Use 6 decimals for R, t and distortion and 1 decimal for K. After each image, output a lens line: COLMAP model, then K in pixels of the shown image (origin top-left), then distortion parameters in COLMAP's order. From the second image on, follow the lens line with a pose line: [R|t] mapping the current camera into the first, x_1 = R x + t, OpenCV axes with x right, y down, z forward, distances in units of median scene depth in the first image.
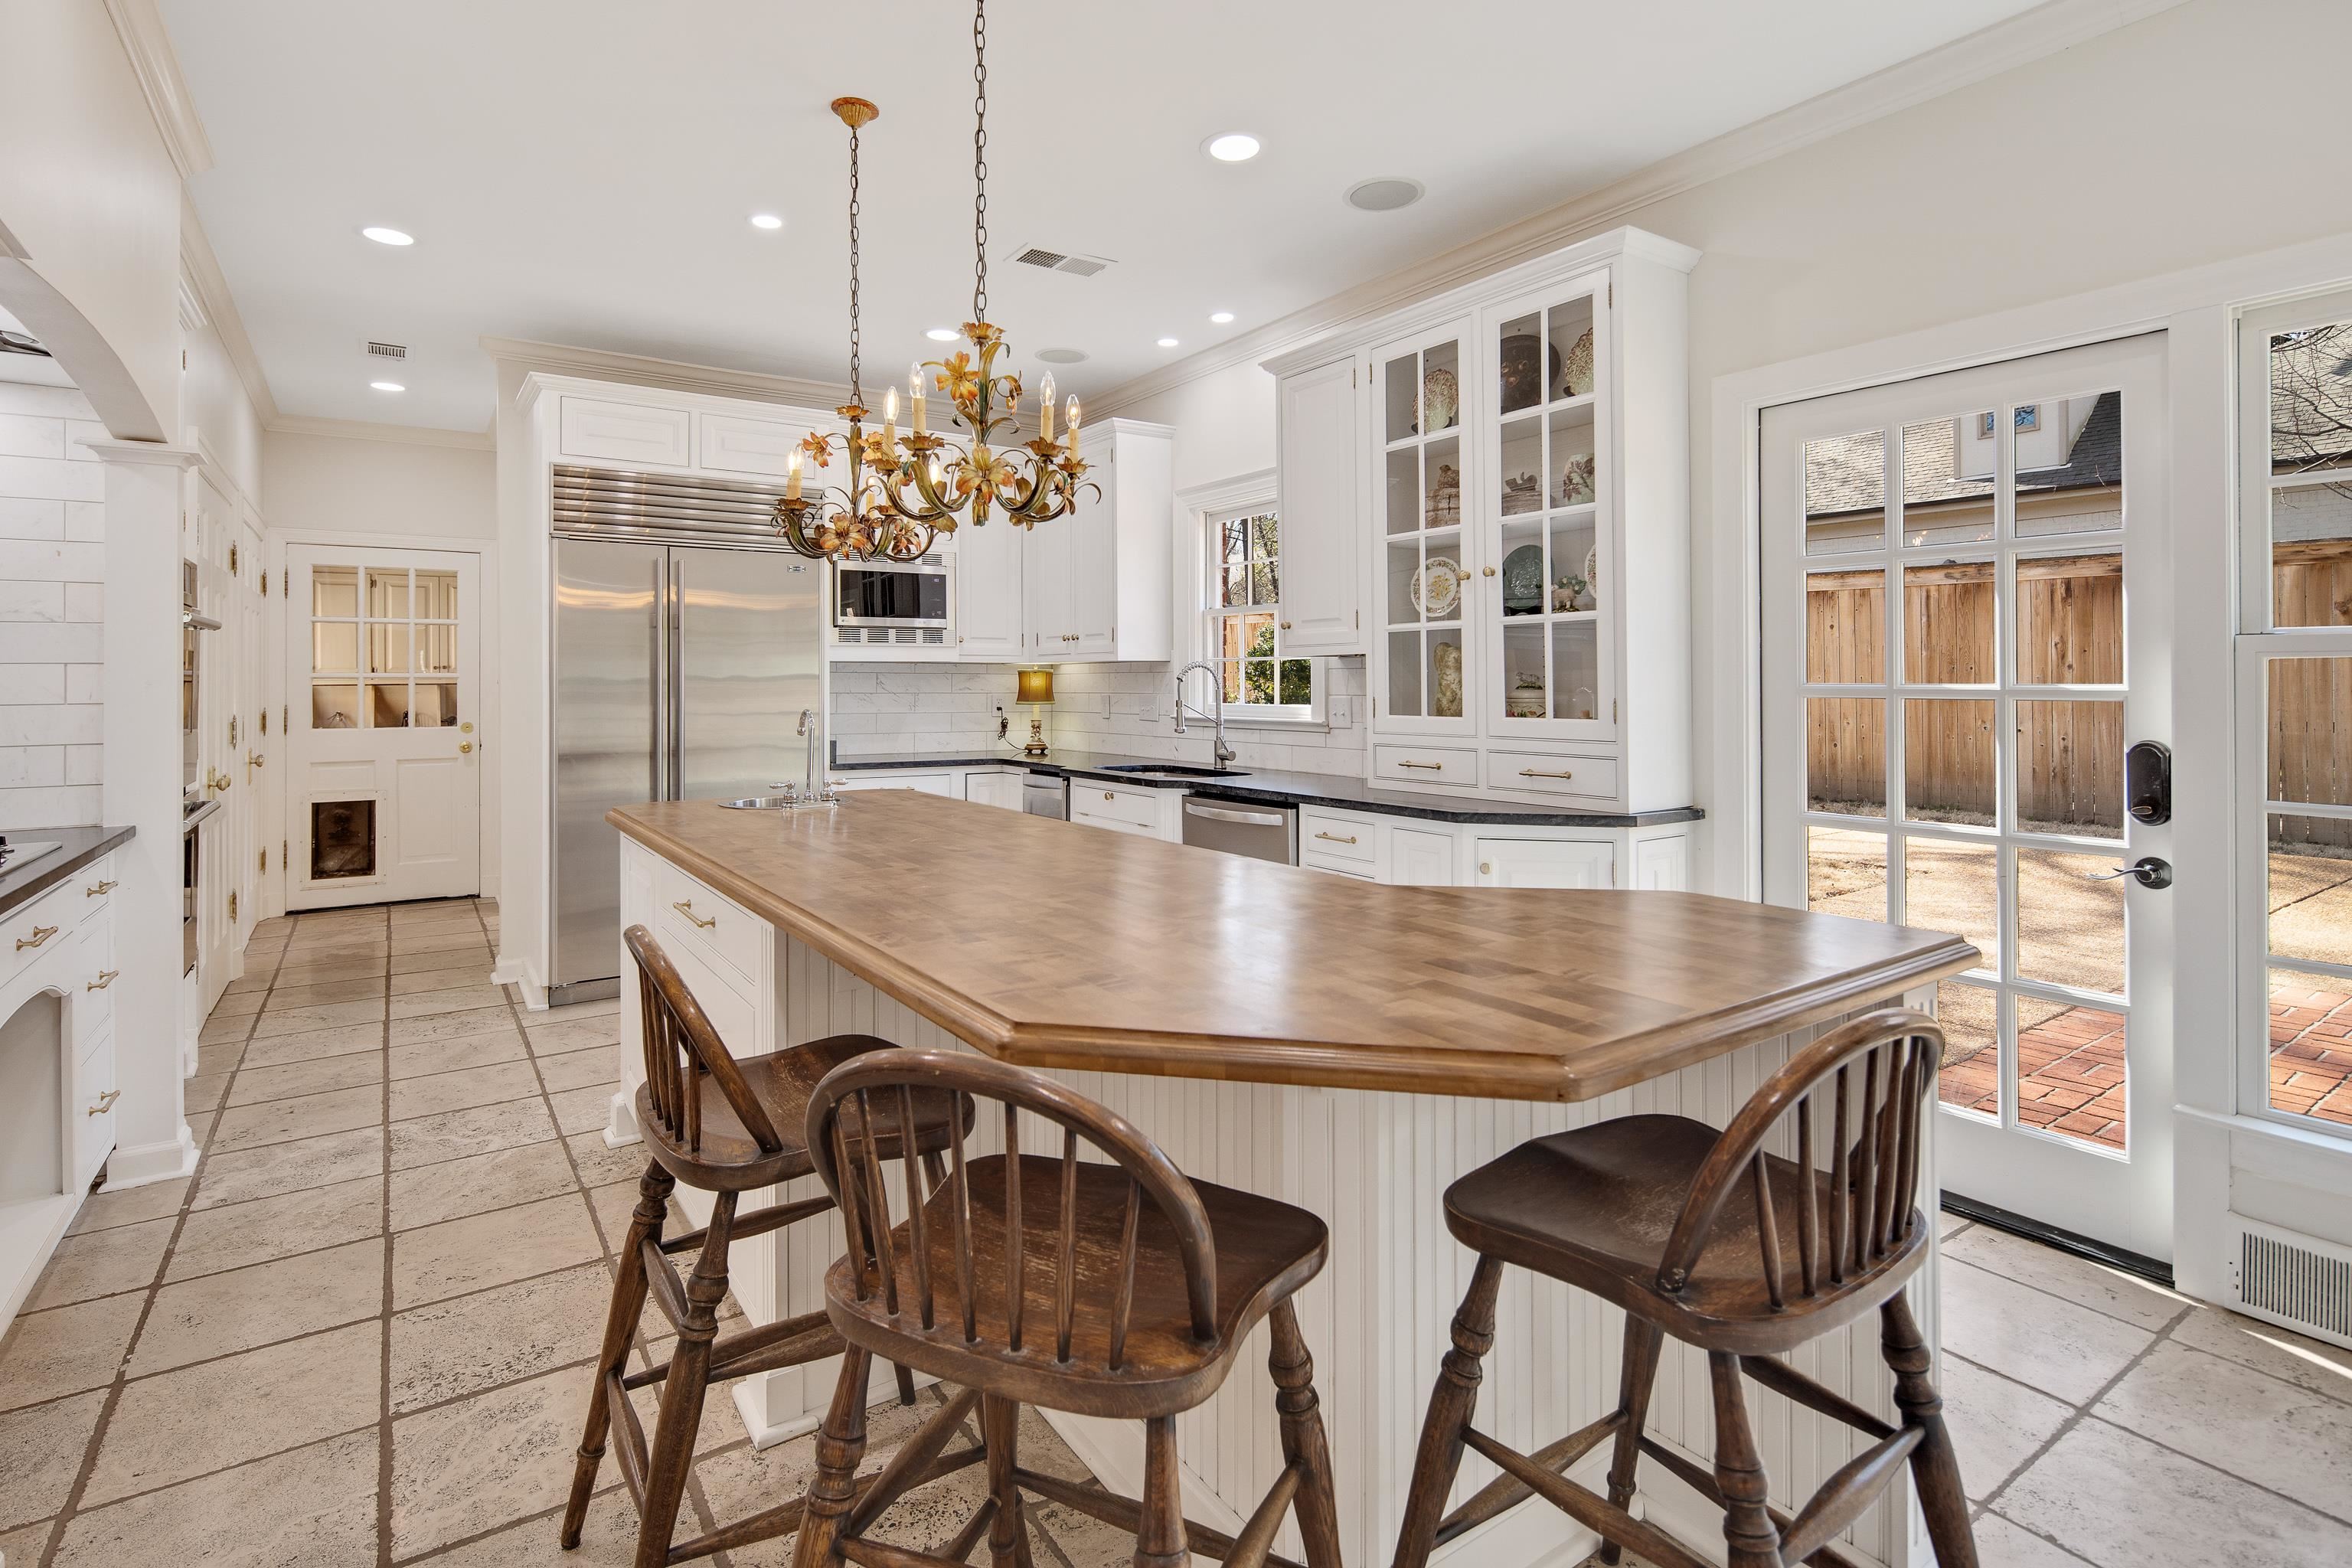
lens RADIAL K [[1143.6, 0, 1146.1], [0, 1143.6, 676.8], [0, 0, 1]] dist [0.003104, -0.002963]
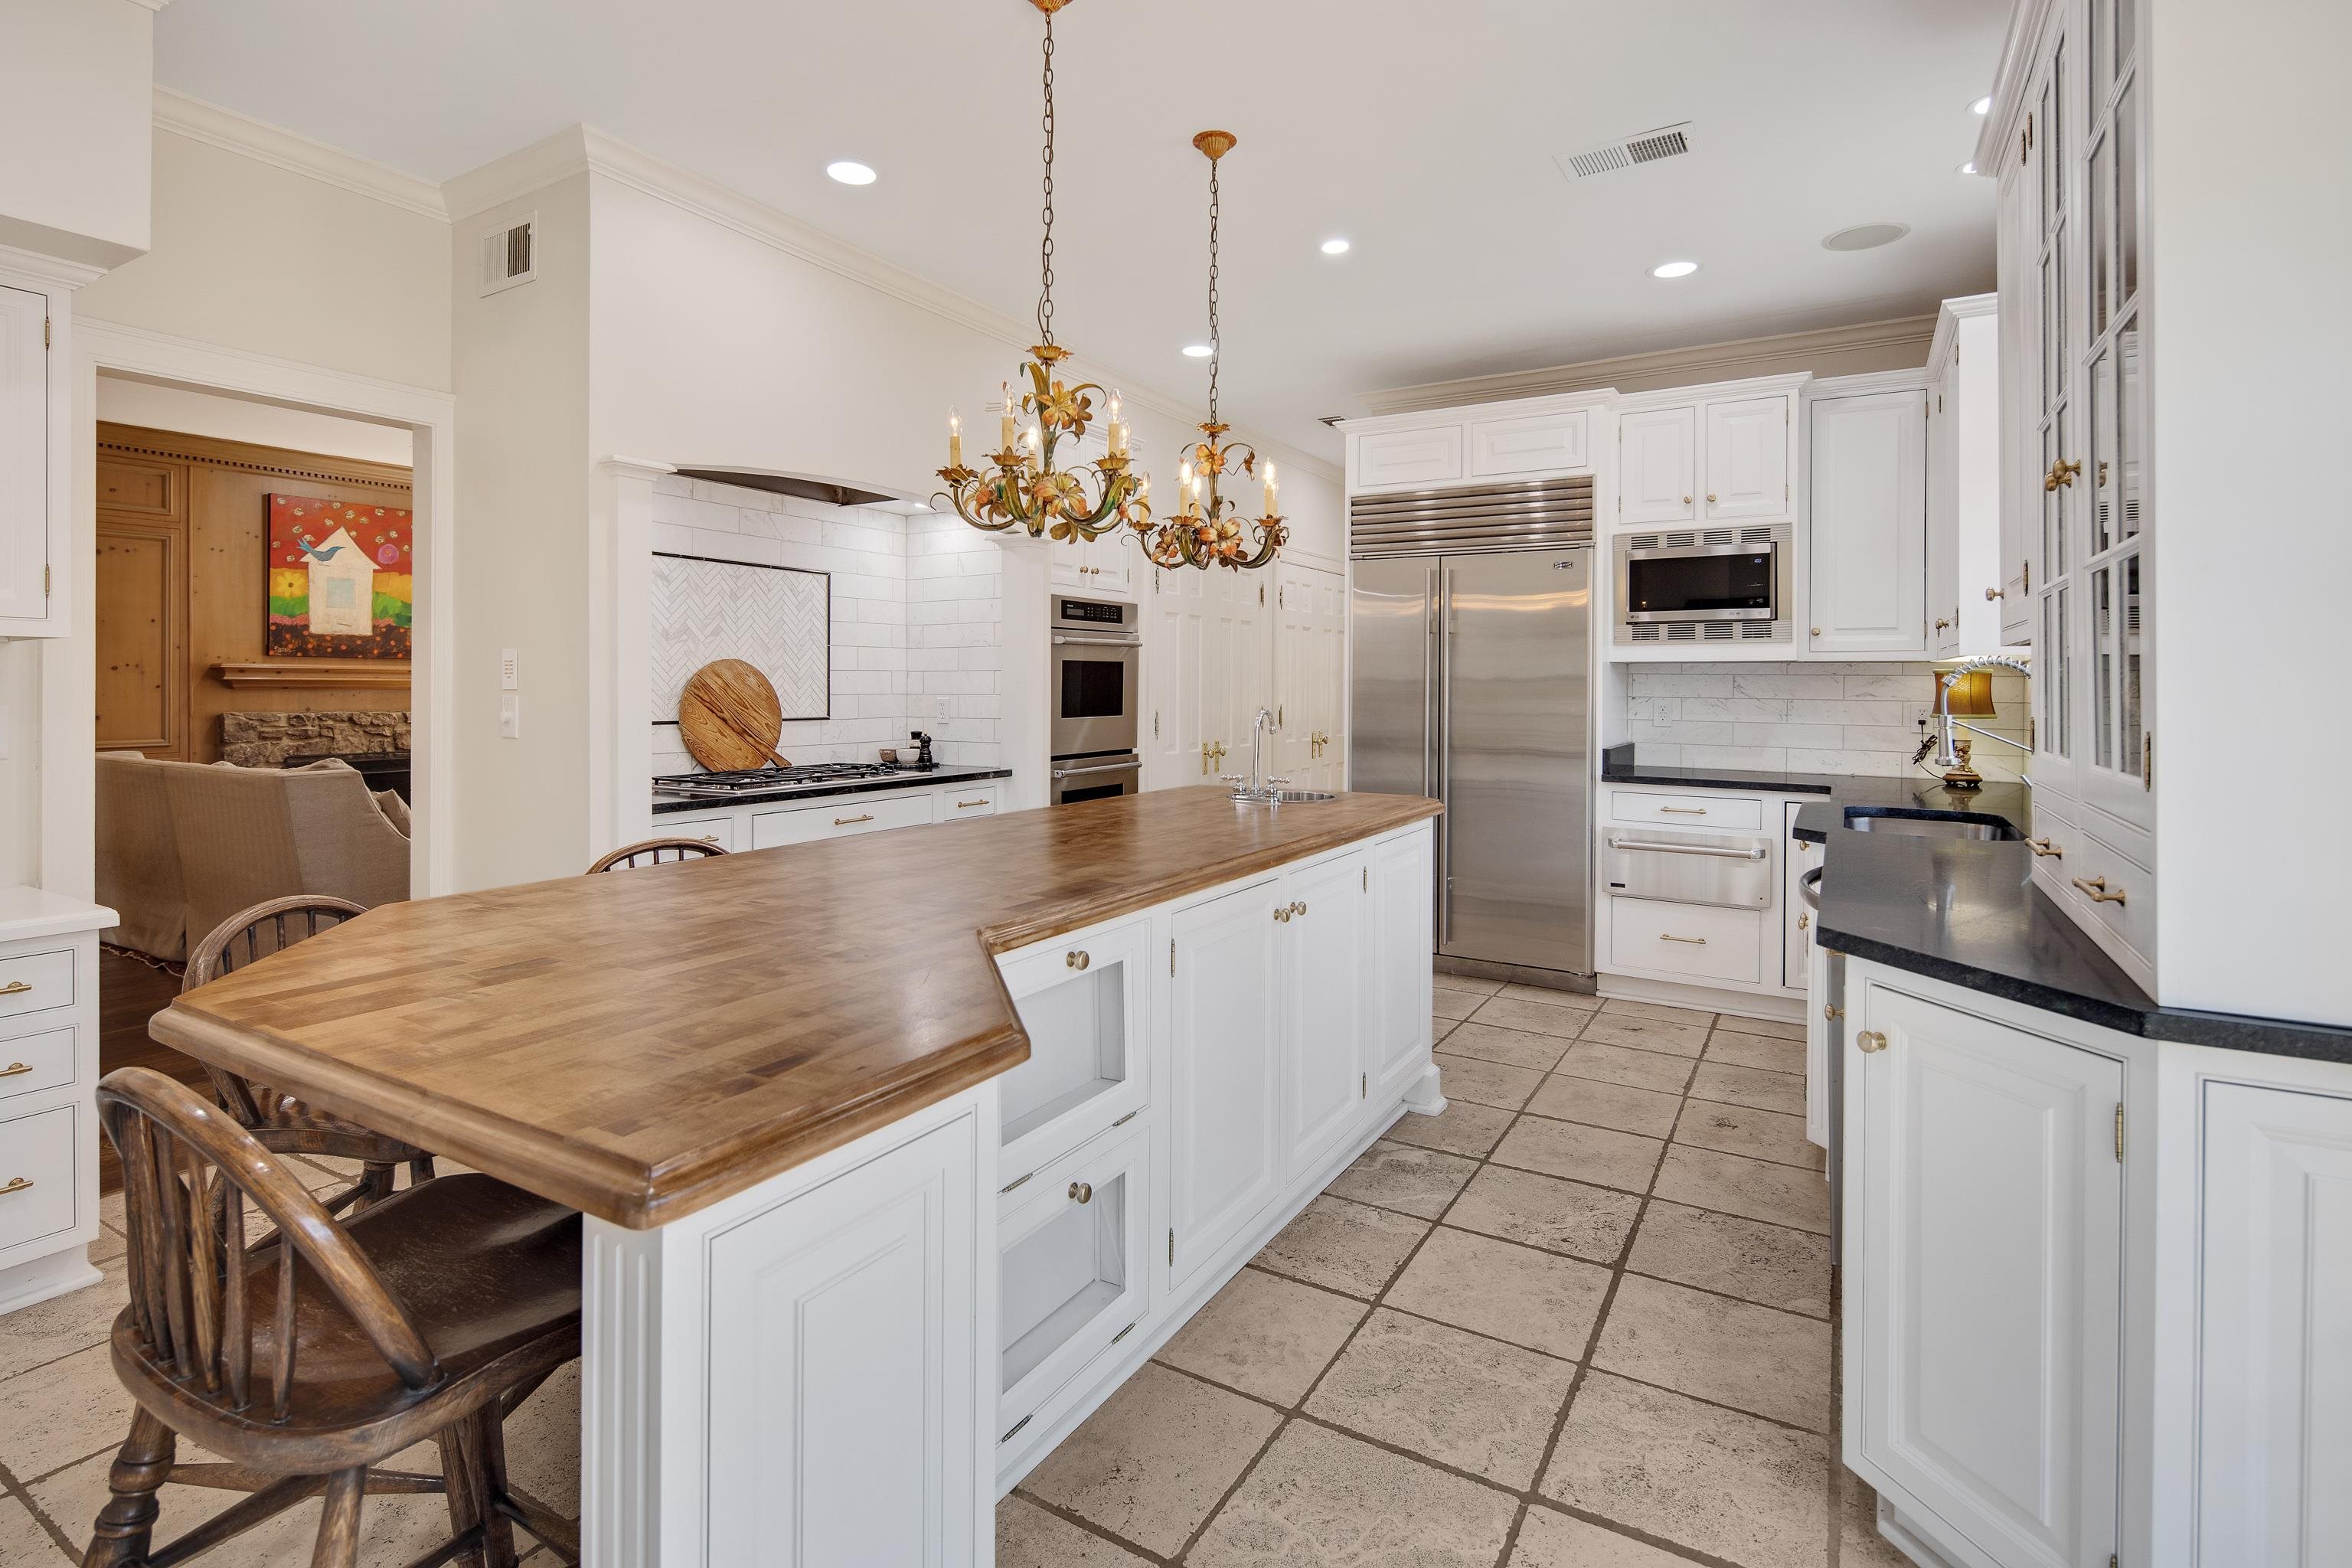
lens RADIAL K [[1143.6, 0, 1154.2], [0, 1143.6, 689.7], [0, 0, 1]] dist [0.003104, -0.002963]
pose [[0.424516, 0.009496, -0.905371, 0.534016], [0.000848, 0.999940, 0.010886, -0.003083], [0.905420, -0.005389, 0.424483, 0.391354]]
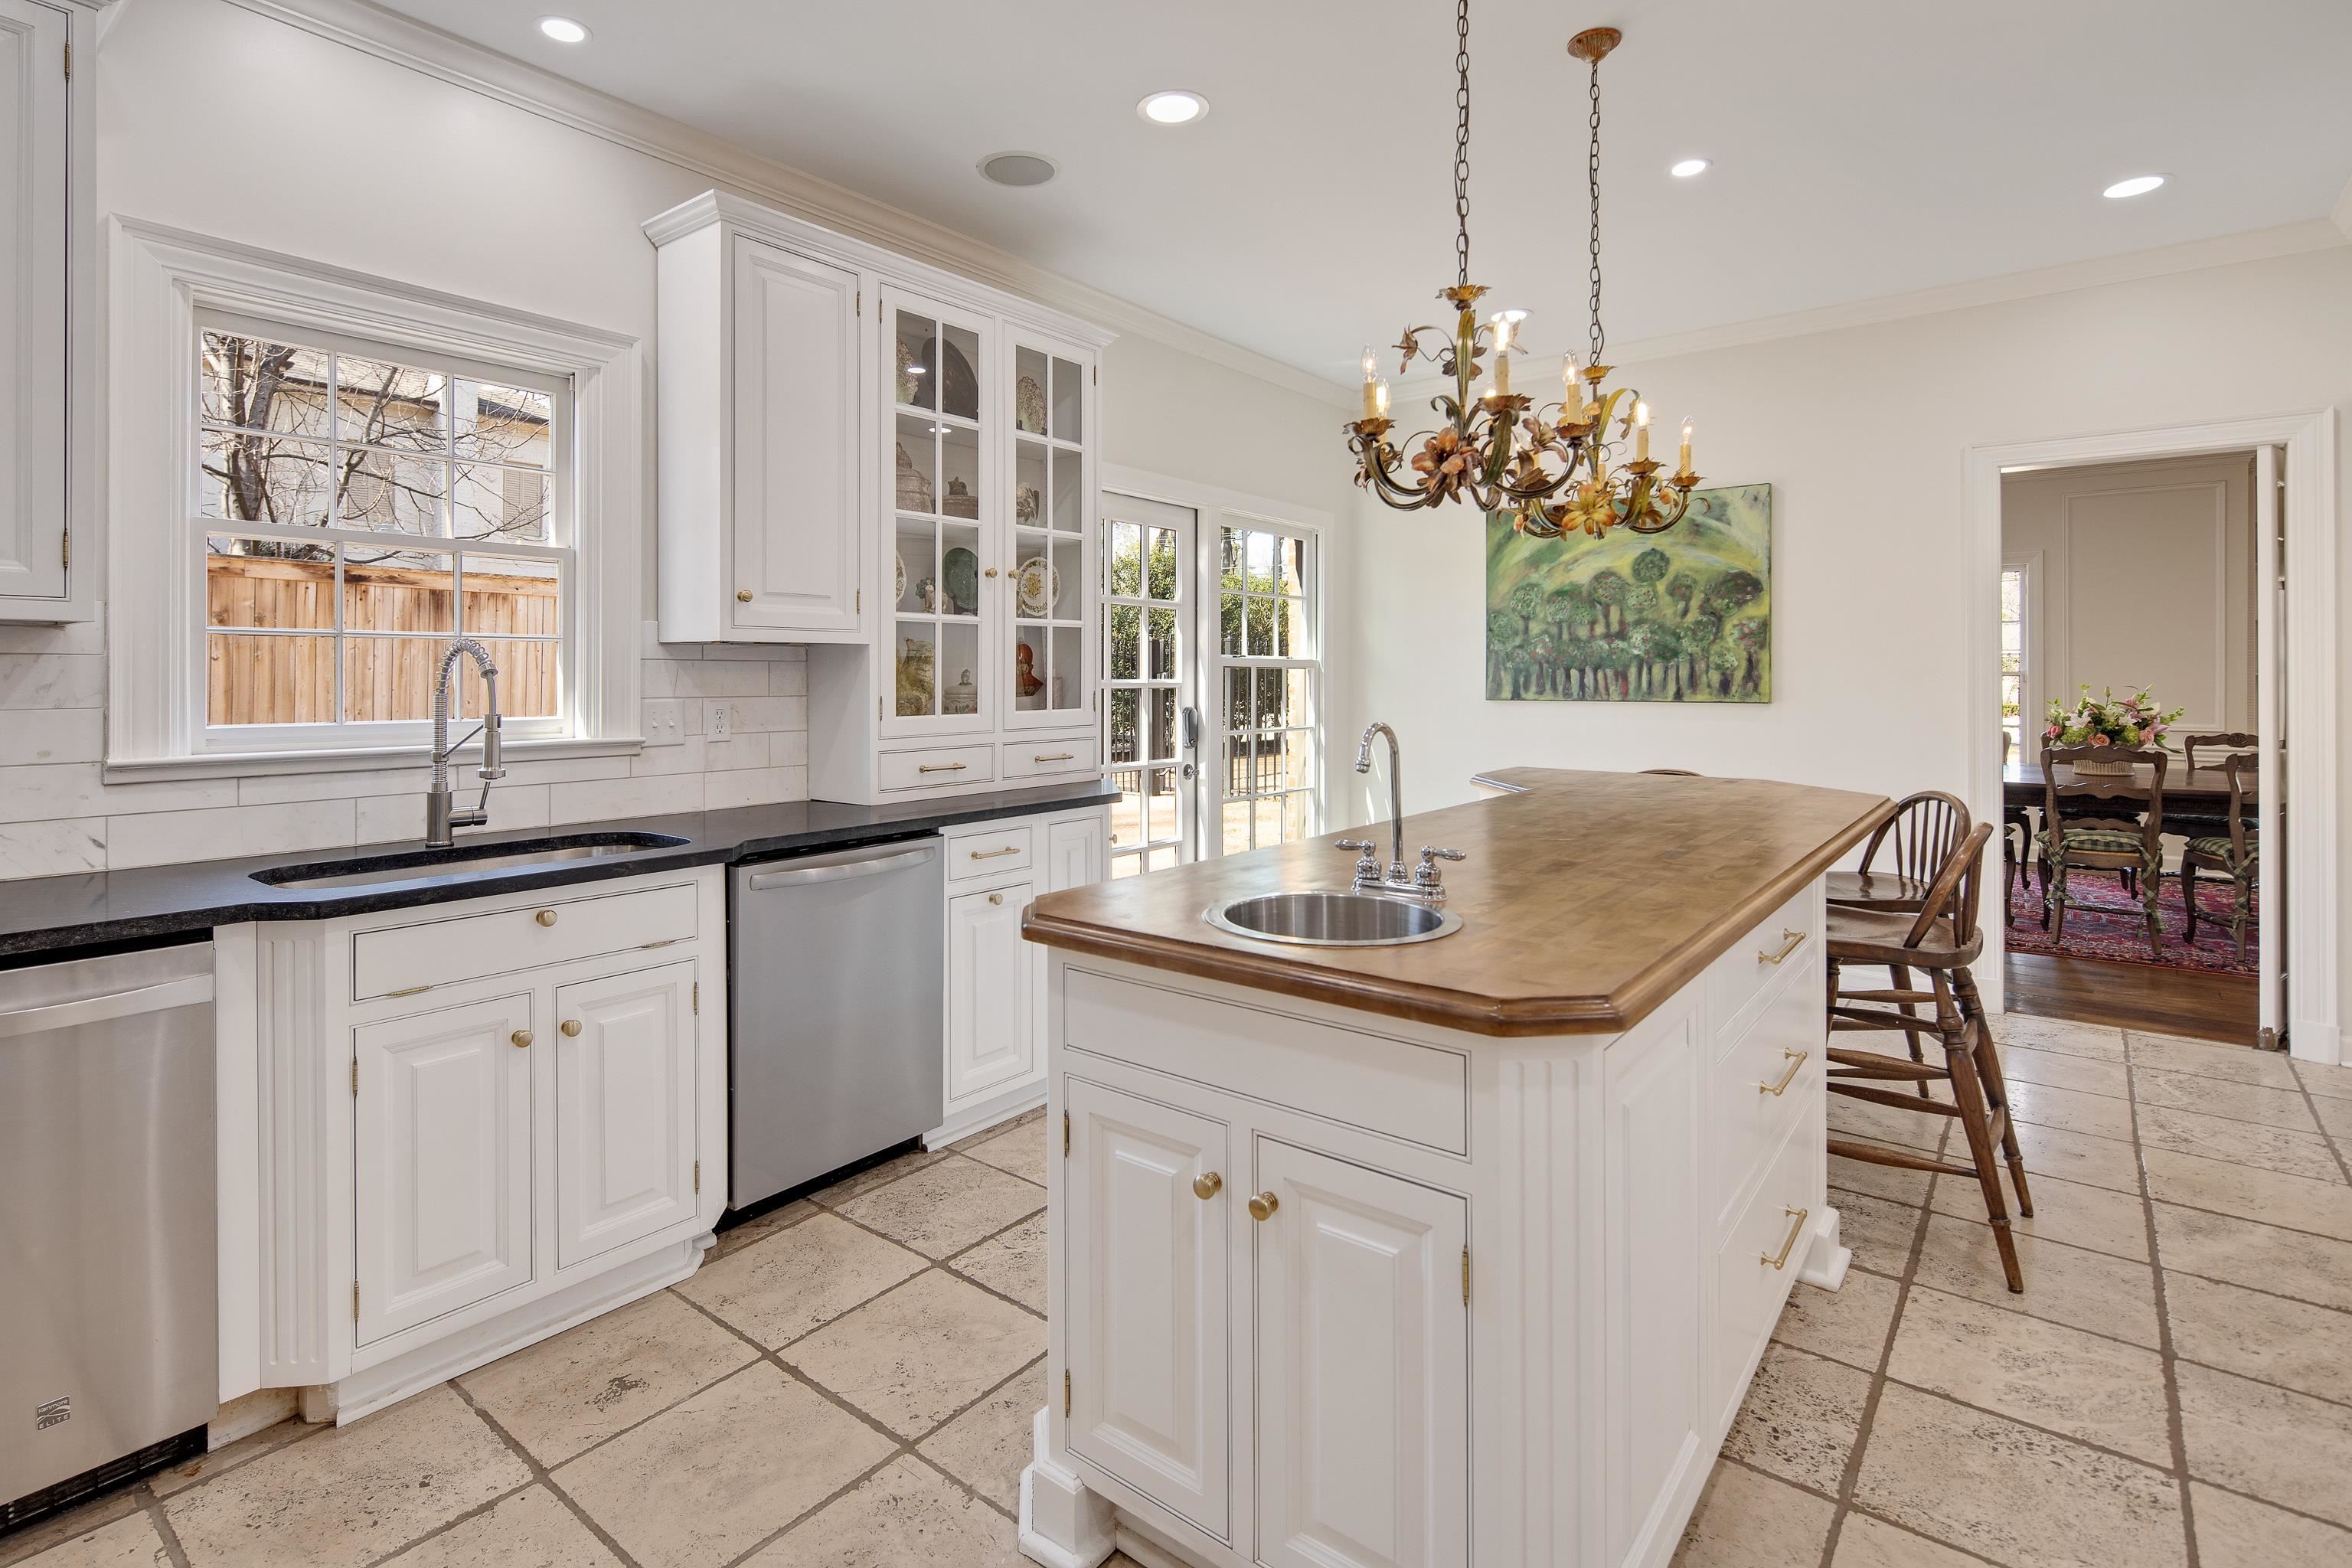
lens RADIAL K [[1143.6, 0, 1163.2], [0, 1143.6, 674.1], [0, 0, 1]] dist [0.003104, -0.002963]
pose [[-0.311319, 0.008591, 0.950267, -0.680819], [0.000698, 0.999961, -0.008812, 0.009327], [-0.950305, -0.002080, -0.311313, 1.091734]]
